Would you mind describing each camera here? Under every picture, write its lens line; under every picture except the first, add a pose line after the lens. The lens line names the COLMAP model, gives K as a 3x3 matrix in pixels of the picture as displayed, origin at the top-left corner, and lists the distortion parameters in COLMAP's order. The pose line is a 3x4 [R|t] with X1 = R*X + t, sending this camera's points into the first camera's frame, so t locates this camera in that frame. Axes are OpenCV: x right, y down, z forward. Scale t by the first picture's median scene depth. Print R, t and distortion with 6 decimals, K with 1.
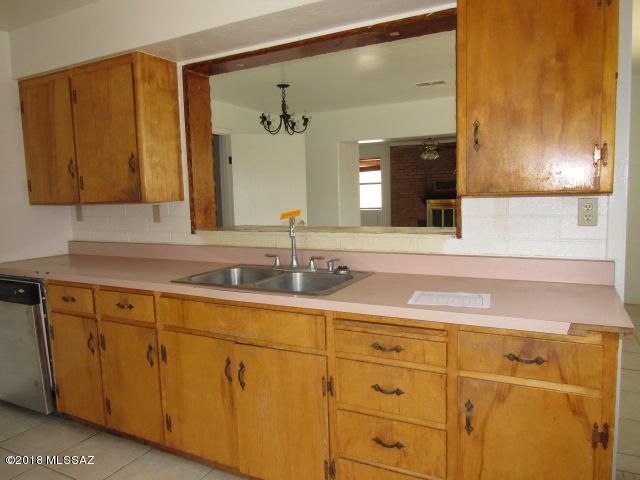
lens RADIAL K [[459.2, 0, 322.5], [0, 459.2, 239.8], [0, 0, 1]] dist [-0.027377, 0.011908]
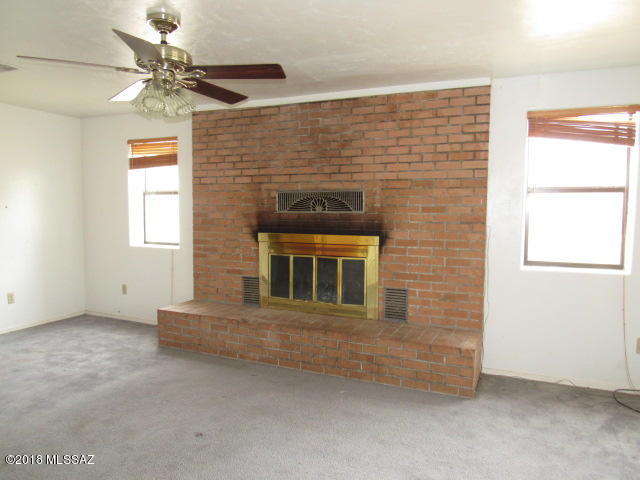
lens RADIAL K [[459.2, 0, 321.9], [0, 459.2, 241.9], [0, 0, 1]] dist [-0.027377, 0.011908]
pose [[0.997566, 0.028805, 0.063500, 1.001842], [-0.027150, 0.999272, -0.026789, -0.264271], [-0.064225, 0.024999, 0.997622, 2.151923]]
